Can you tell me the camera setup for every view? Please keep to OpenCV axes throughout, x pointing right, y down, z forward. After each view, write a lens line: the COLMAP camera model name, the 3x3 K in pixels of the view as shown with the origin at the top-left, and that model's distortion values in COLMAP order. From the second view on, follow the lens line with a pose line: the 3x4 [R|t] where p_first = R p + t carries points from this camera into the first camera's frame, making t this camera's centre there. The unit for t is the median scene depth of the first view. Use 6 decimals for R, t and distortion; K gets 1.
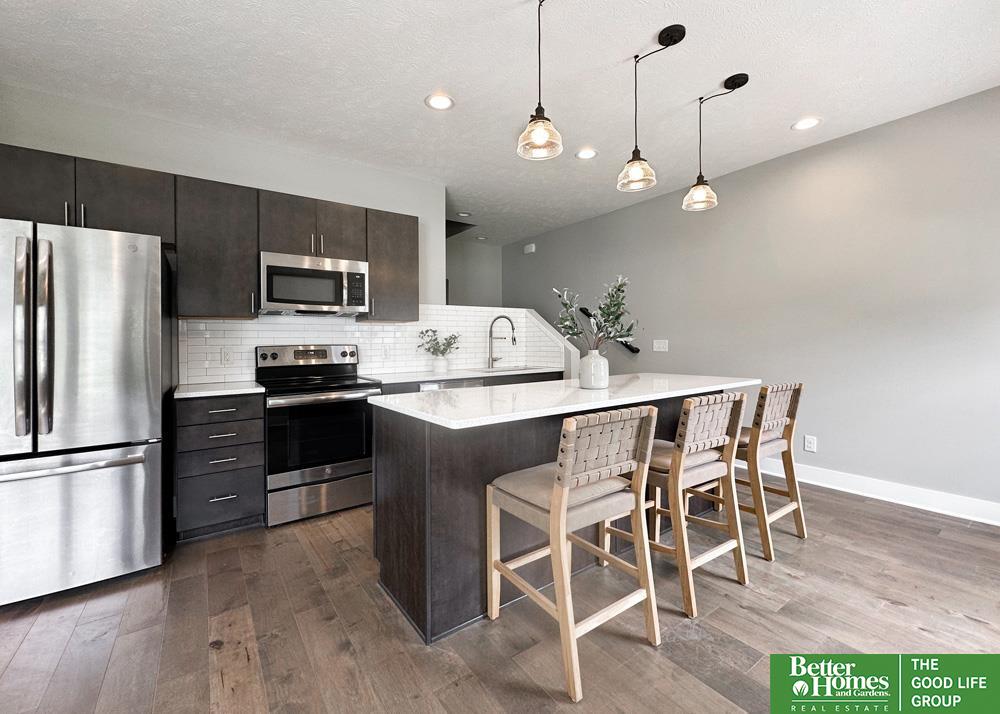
lens RADIAL K [[412.8, 0, 507.0], [0, 412.8, 342.4], [0, 0, 1]] dist [-0.009545, 0.001590]
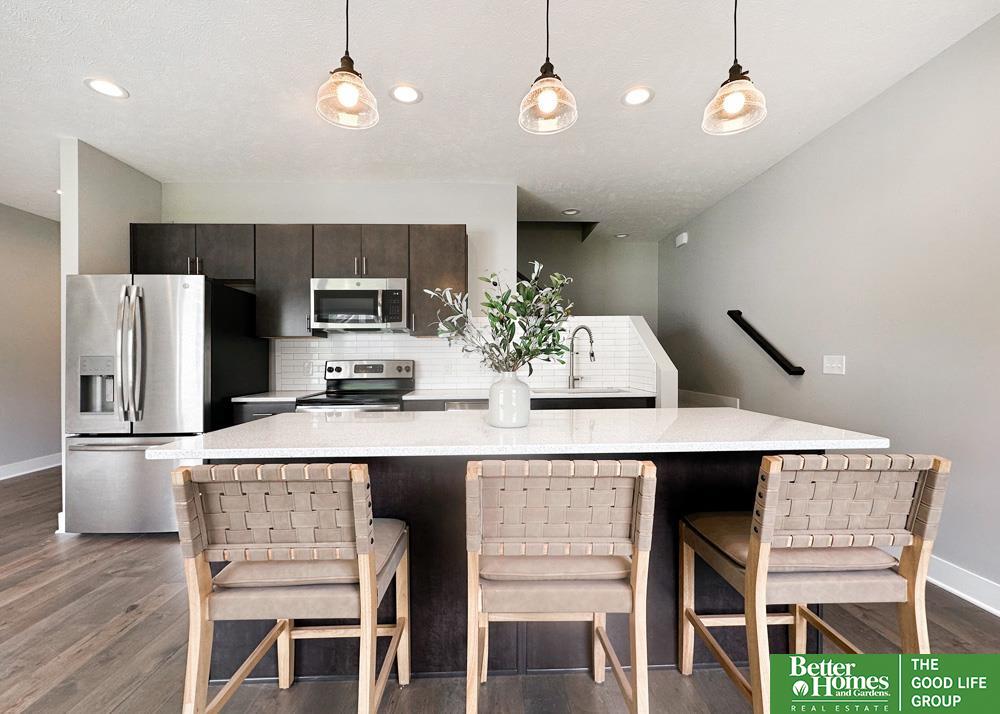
lens RADIAL K [[412.8, 0, 515.5], [0, 412.8, 363.0], [0, 0, 1]] dist [-0.009545, 0.001590]
pose [[0.837489, 0.012537, -0.546311, 0.467802], [-0.001754, 0.999793, 0.020254, -0.008578], [0.546452, -0.016004, 0.837338, 0.321035]]
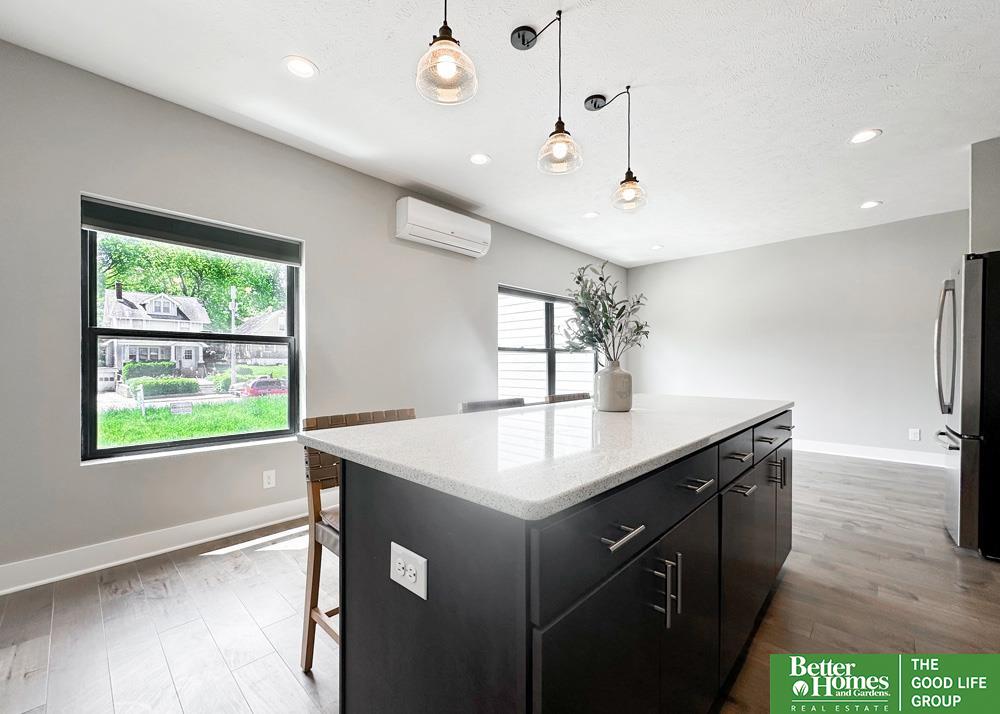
lens RADIAL K [[412.8, 0, 501.9], [0, 412.8, 363.5], [0, 0, 1]] dist [-0.009545, 0.001590]
pose [[-0.985419, 0.018165, -0.169174, 0.388664], [0.019344, 0.999799, -0.005319, 0.018152], [0.169043, -0.008514, -0.985572, 1.308199]]
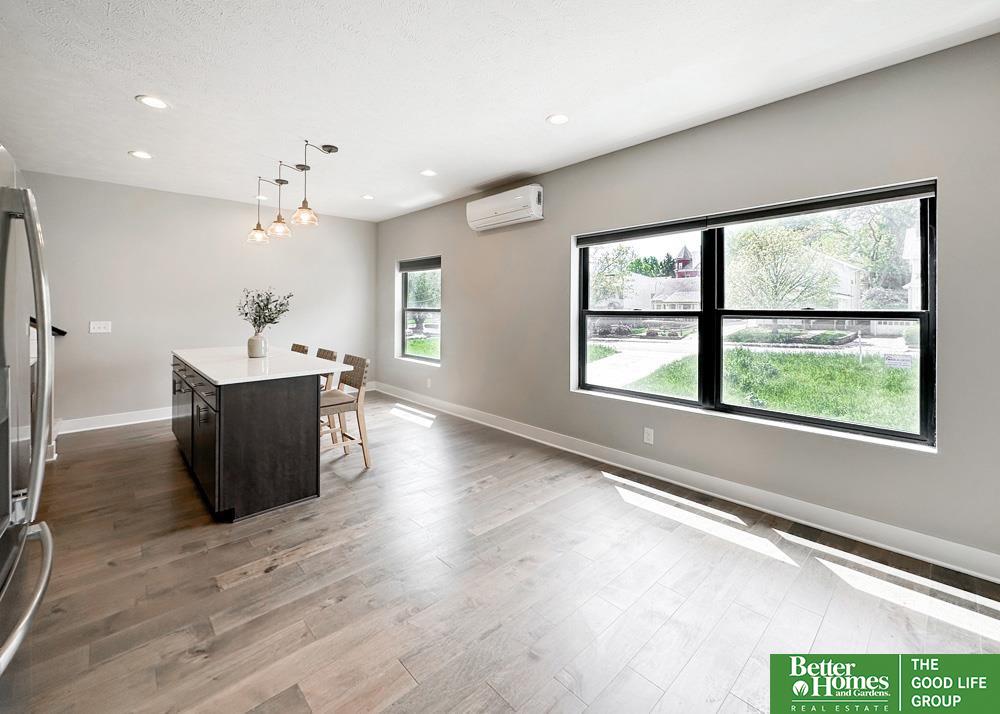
lens RADIAL K [[412.8, 0, 486.6], [0, 412.8, 308.5], [0, 0, 1]] dist [-0.009545, 0.001590]
pose [[-0.099291, 0.008258, 0.995024, -1.089801], [-0.002552, 0.999960, -0.008554, -0.046298], [-0.995055, -0.003389, -0.099266, 0.230475]]
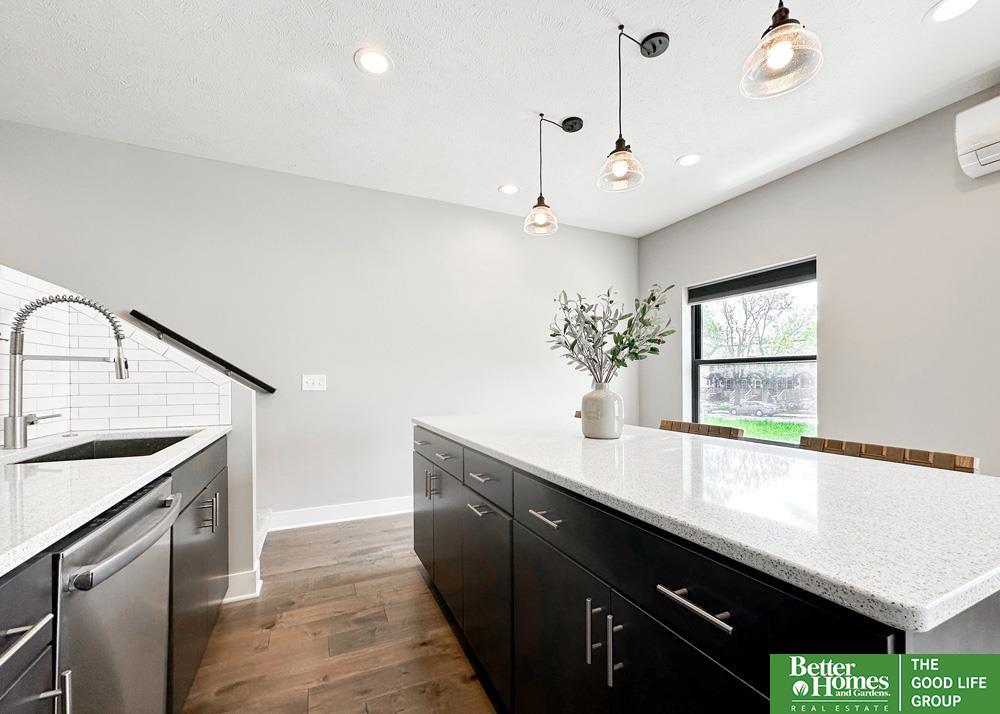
lens RADIAL K [[412.8, 0, 502.9], [0, 412.8, 392.2], [0, 0, 1]] dist [-0.009545, 0.001590]
pose [[0.213648, -0.019892, 0.976708, -0.399041], [-0.002666, 0.999777, 0.020945, 0.014547], [-0.976907, -0.007079, 0.213547, 0.777408]]
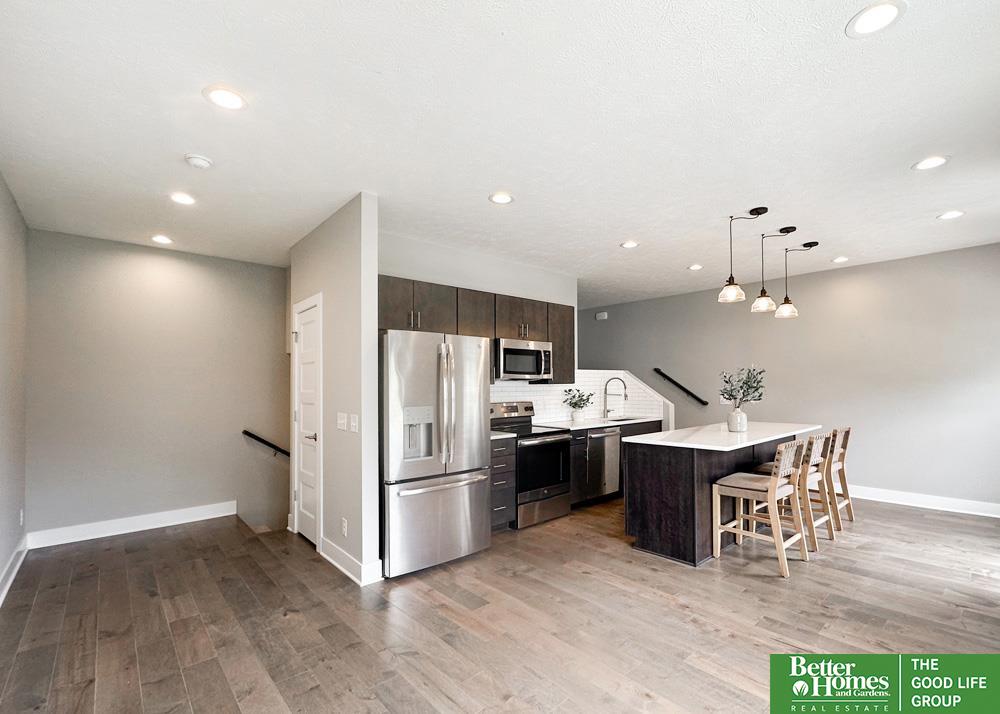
lens RADIAL K [[449.7, 0, 528.8], [0, 449.7, 372.7], [0, 0, 1]] dist [-0.014155, -0.001379]
pose [[0.992853, 0.007569, 0.119104, -0.629395], [-0.003945, 0.999523, -0.030635, -0.048944], [-0.119279, 0.029946, 0.992409, -0.511492]]
